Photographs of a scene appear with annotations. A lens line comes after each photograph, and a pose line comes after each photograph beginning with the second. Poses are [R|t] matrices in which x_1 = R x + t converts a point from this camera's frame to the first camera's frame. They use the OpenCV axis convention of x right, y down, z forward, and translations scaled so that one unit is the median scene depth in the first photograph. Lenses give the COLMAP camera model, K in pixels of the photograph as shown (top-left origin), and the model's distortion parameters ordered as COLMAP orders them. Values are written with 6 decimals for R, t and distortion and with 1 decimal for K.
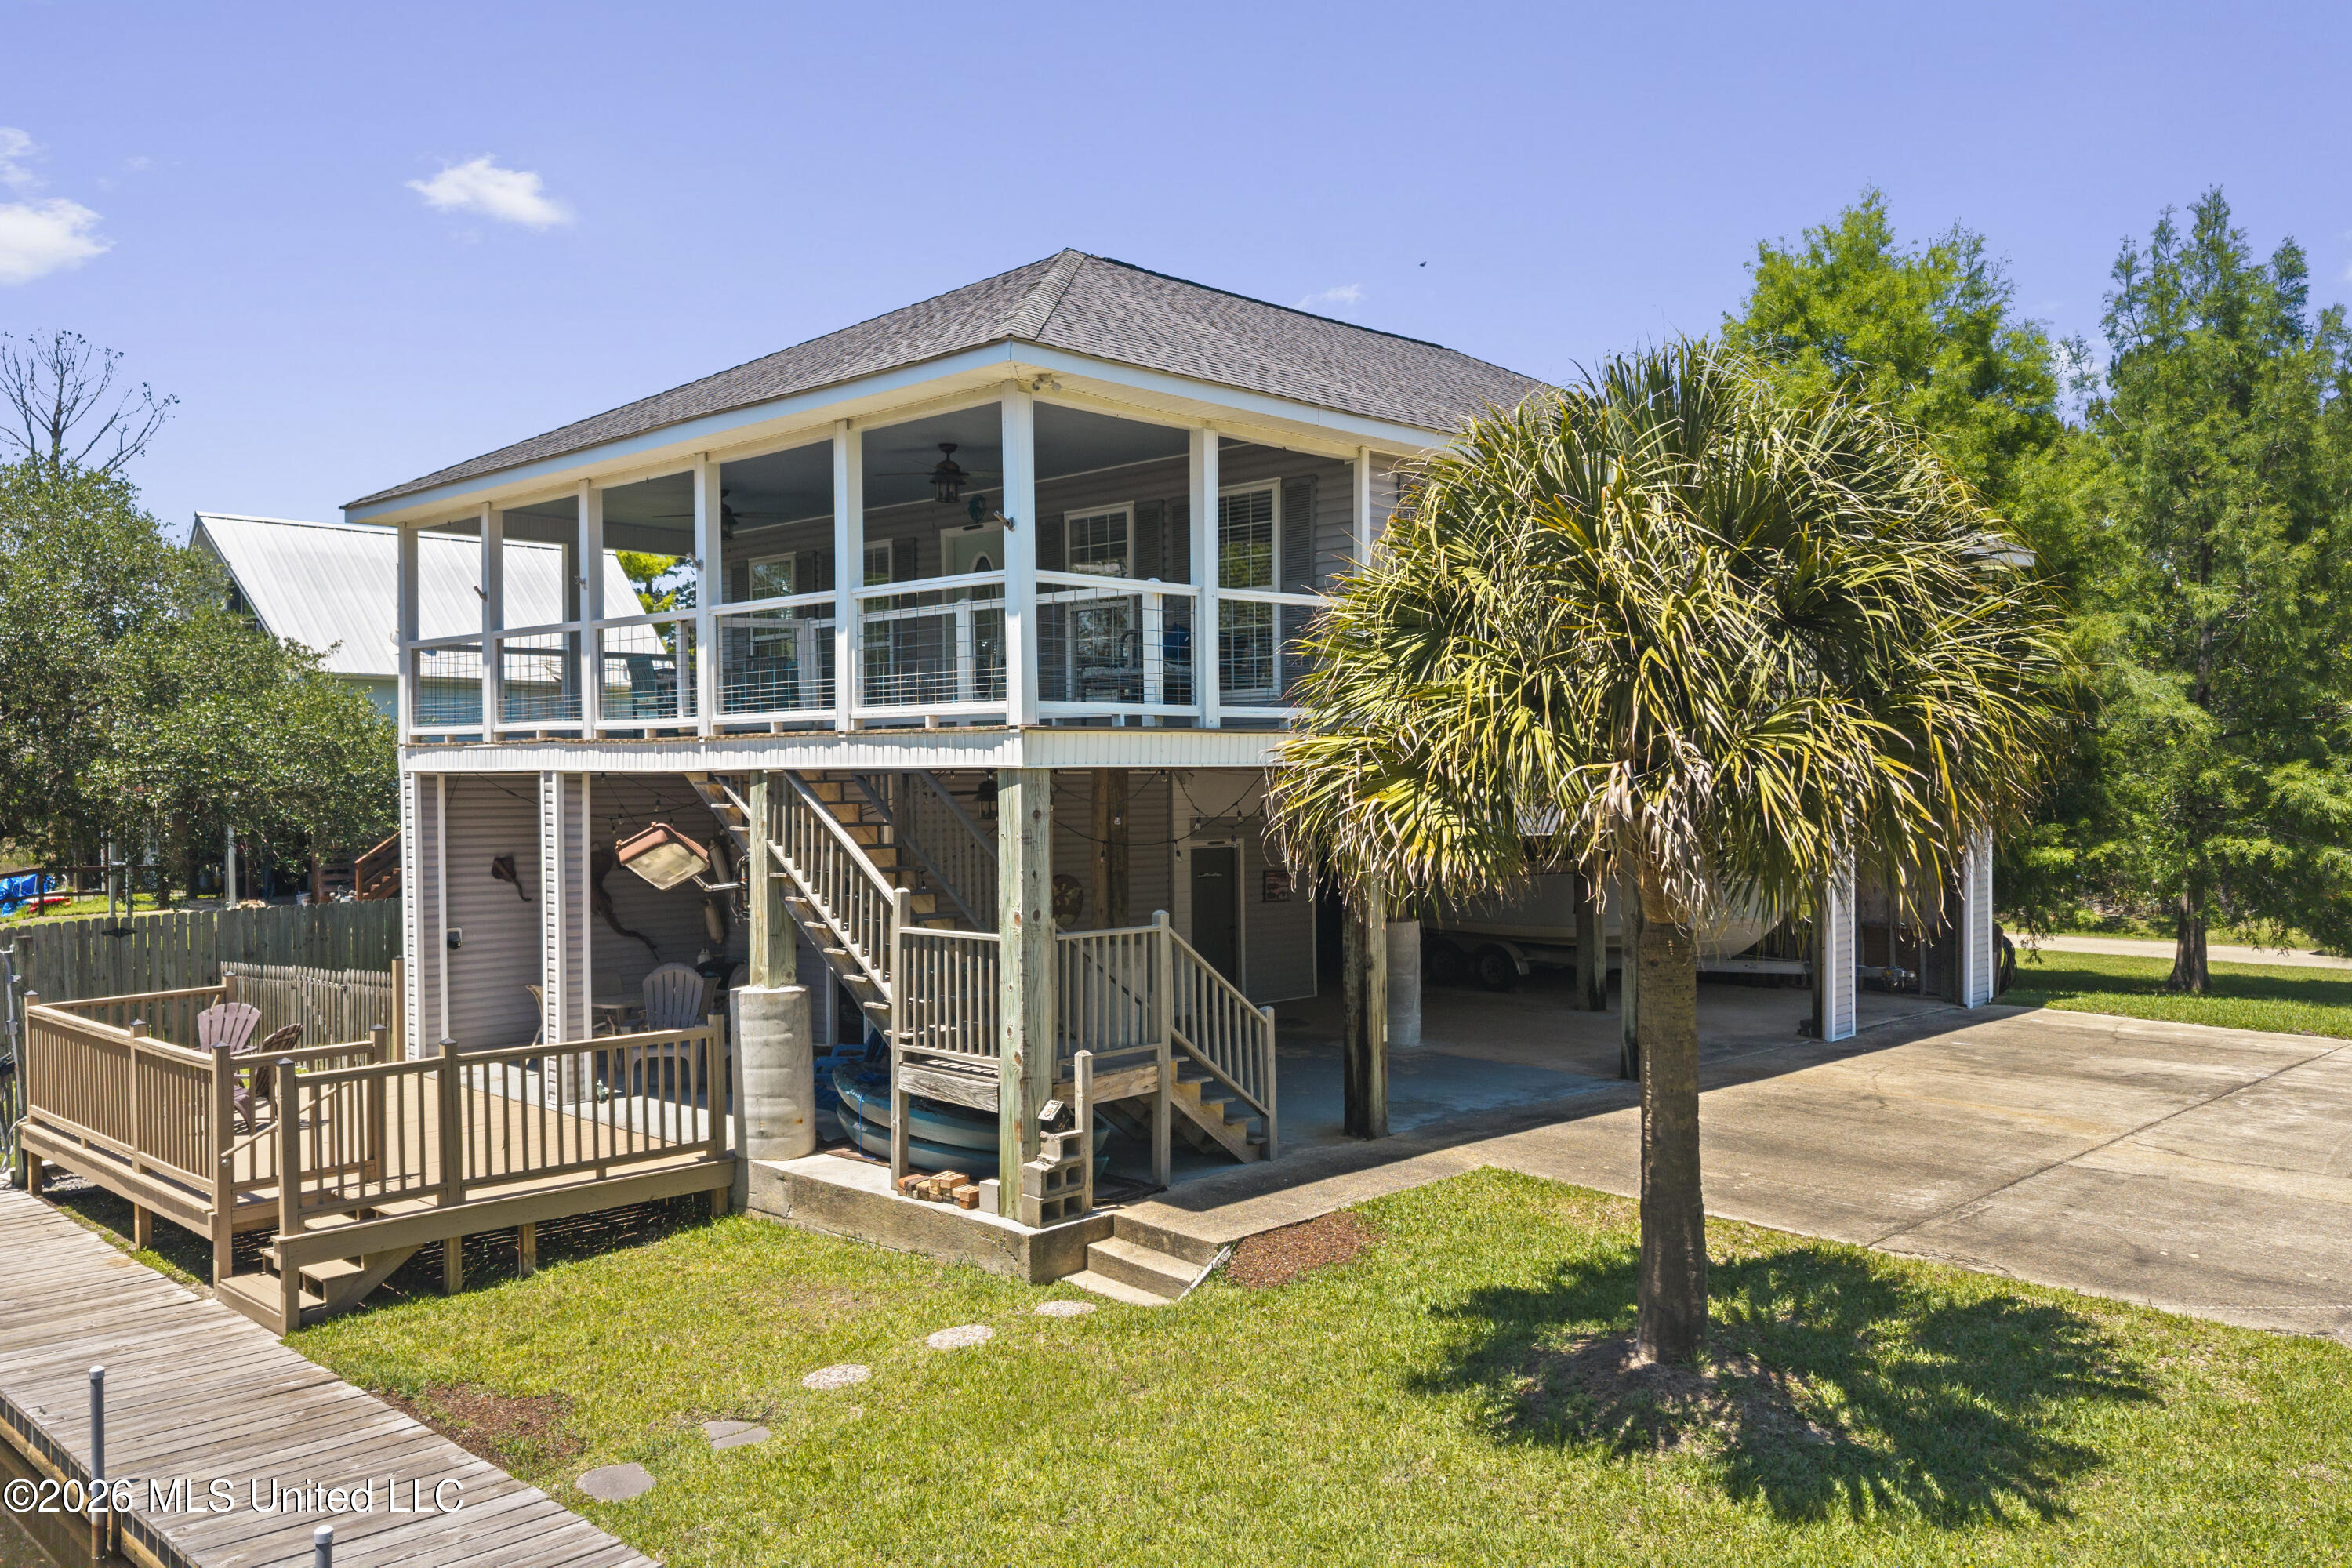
lens RADIAL K [[1829.4, 0, 1135.6], [0, 1829.4, 773.8], [0, 0, 1]] dist [0.091195, -0.141894]
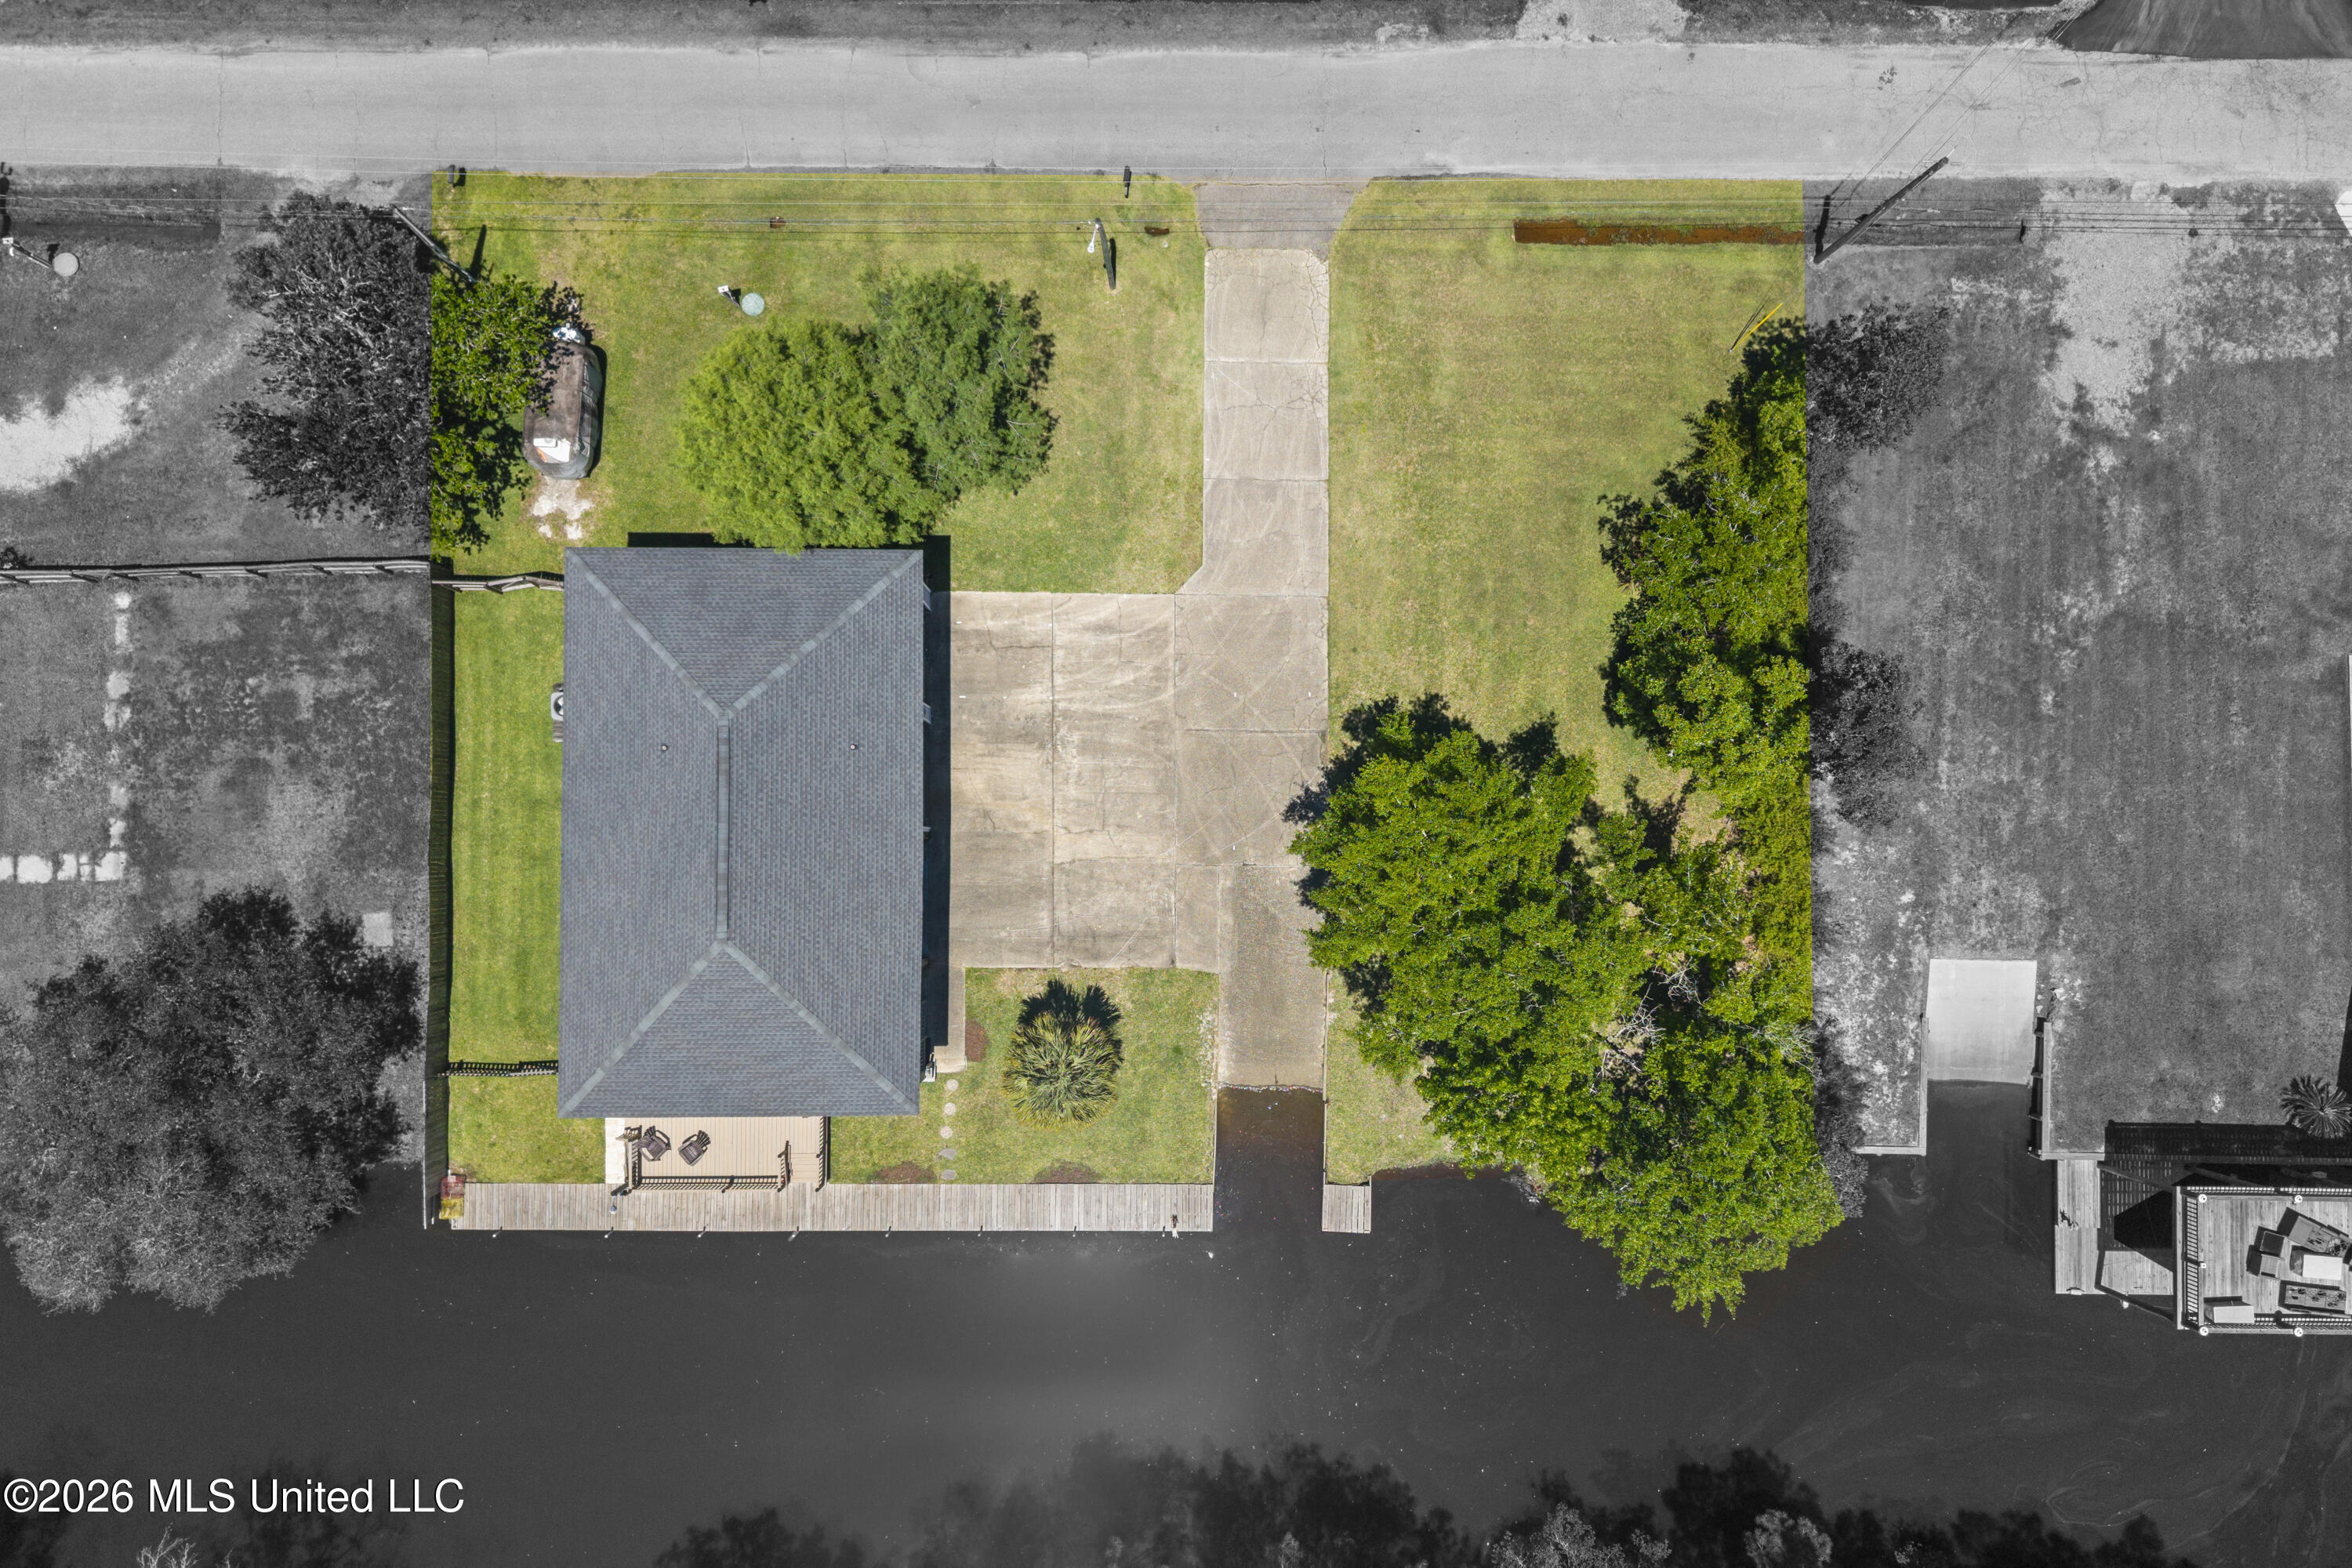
lens RADIAL K [[1850.2, 0, 1183.0], [0, 1850.2, 794.3], [0, 0, 1]] dist [0.042129, -0.049321]
pose [[0.698690, -0.714345, 0.039296, 0.698539], [-0.009293, 0.045861, 0.998905, -4.357859], [-0.715365, -0.698289, 0.025404, 0.826959]]
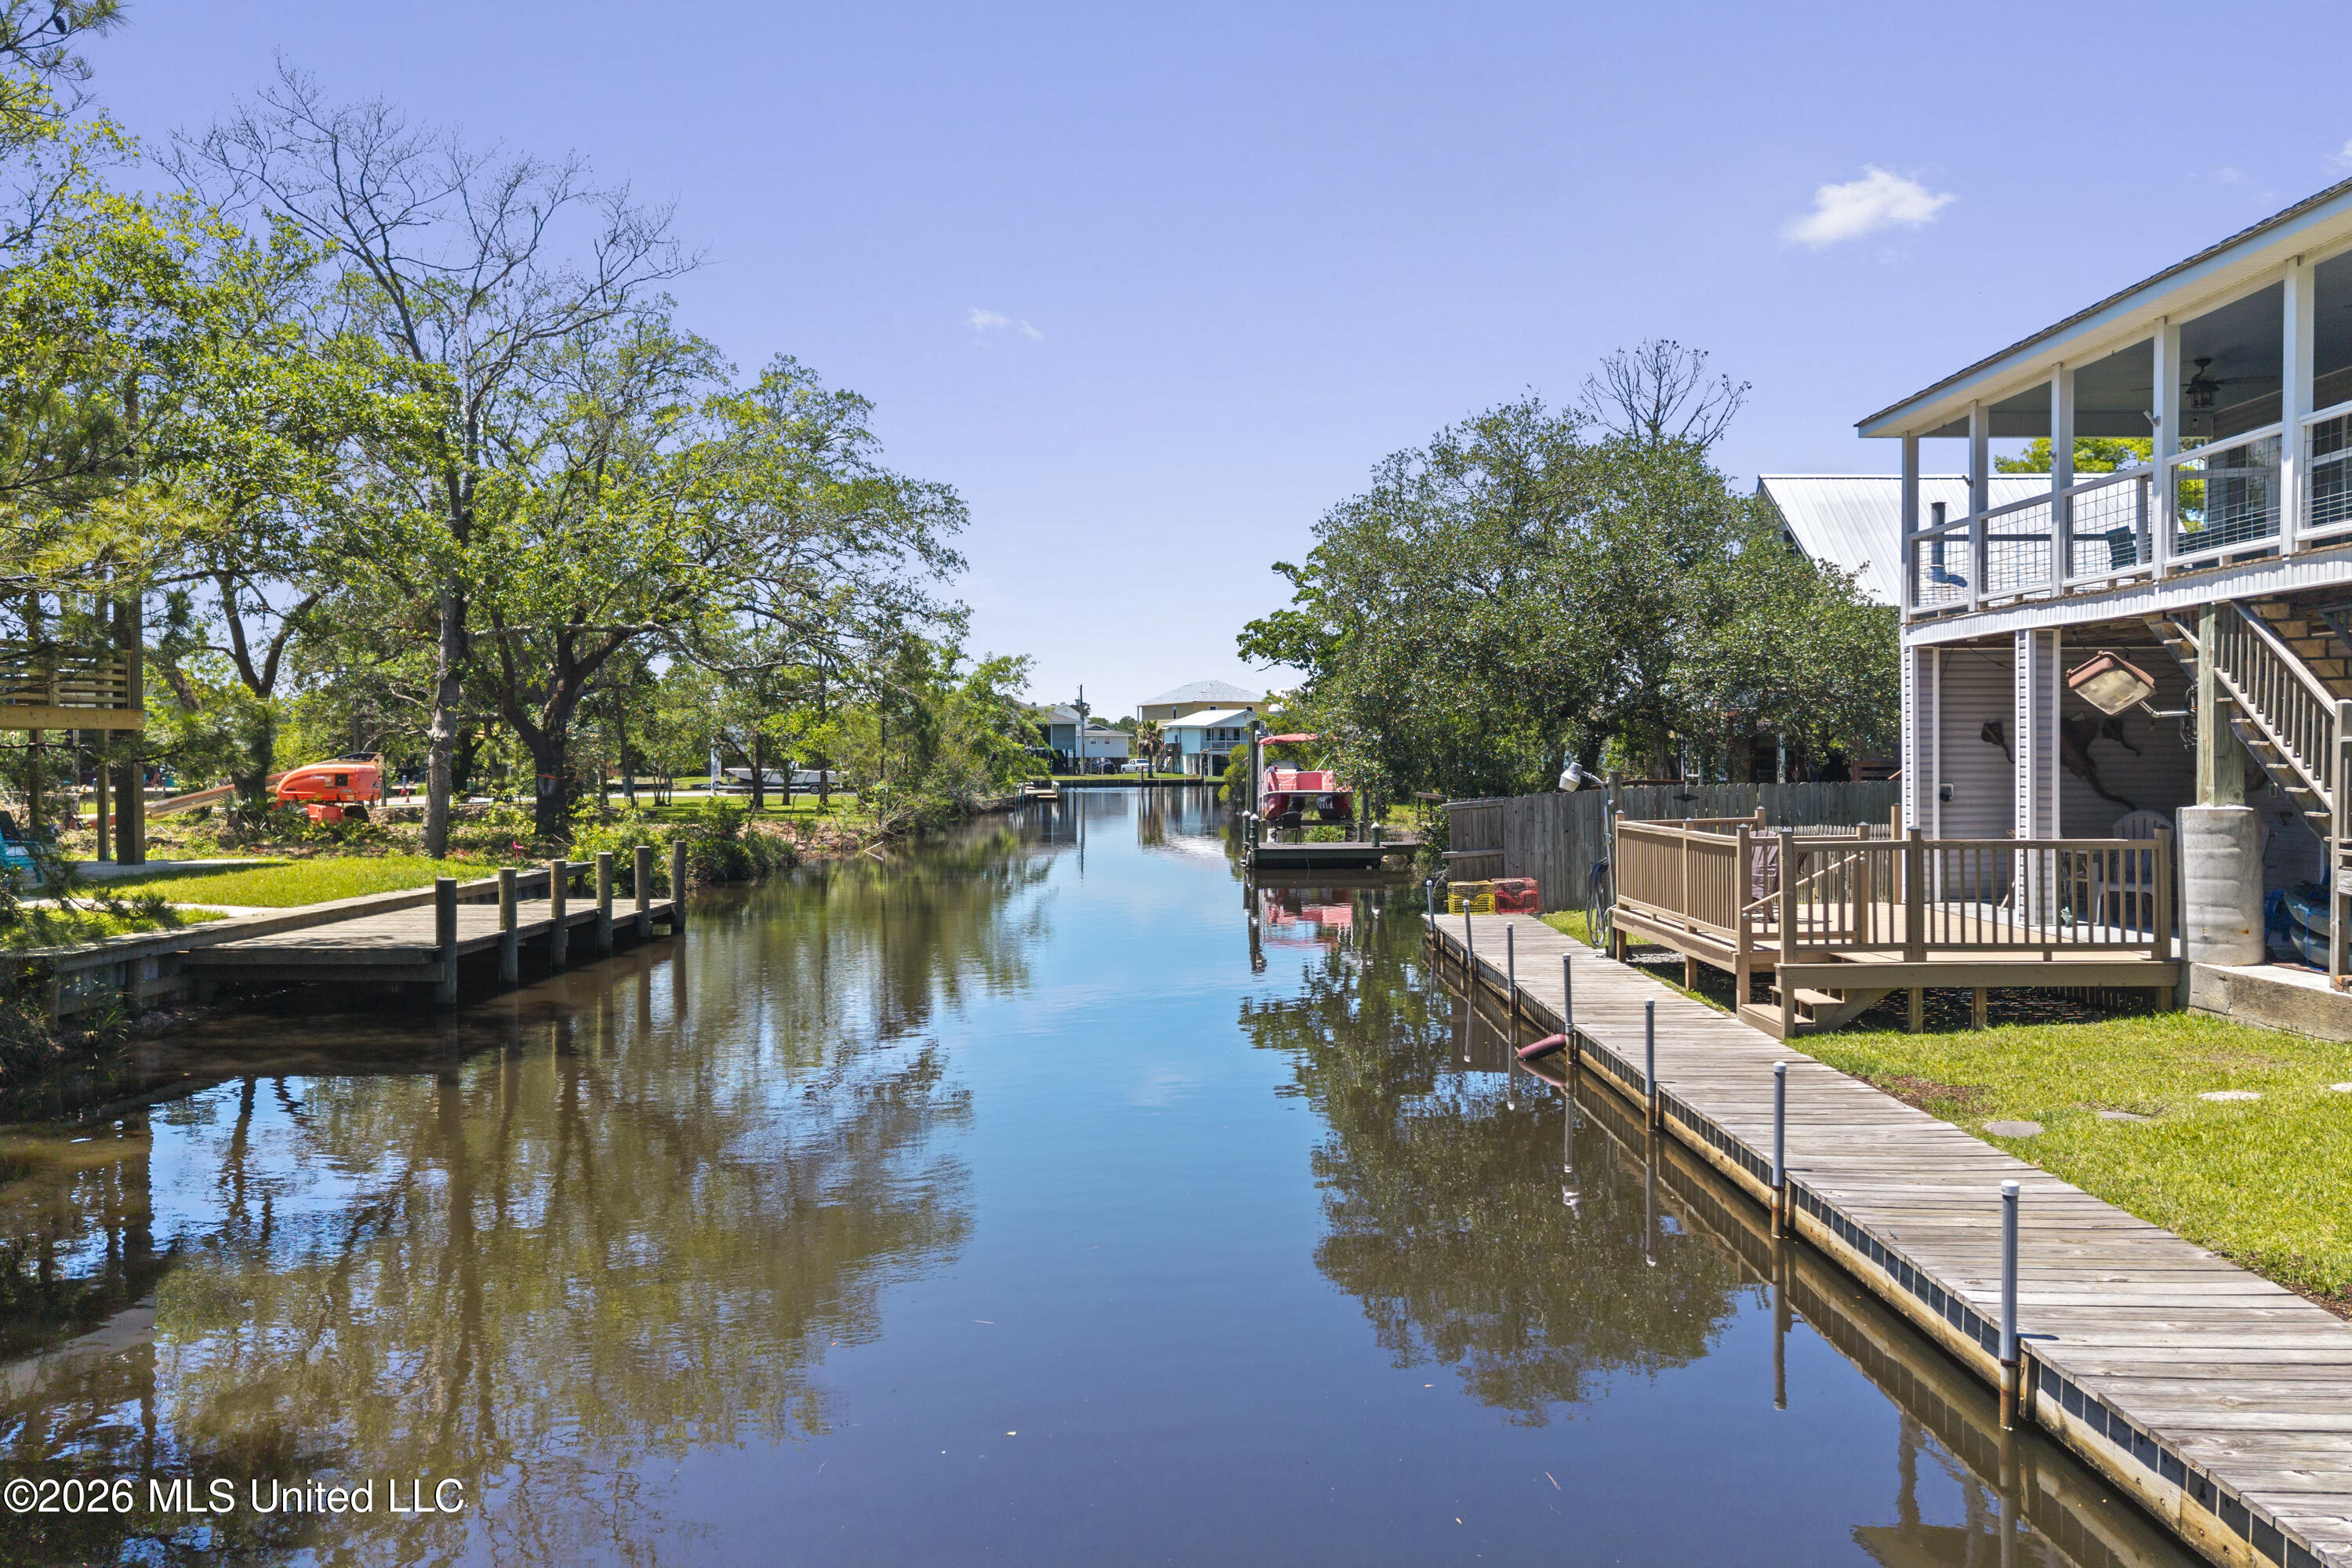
lens RADIAL K [[1823.2, 0, 1130.1], [0, 1823.2, 798.7], [0, 0, 1]] dist [-0.024453, -0.002193]
pose [[0.690188, 0.020122, -0.723351, 0.134229], [-0.000782, 0.999633, 0.027062, 0.089740], [0.723630, -0.018112, 0.689950, -0.197350]]
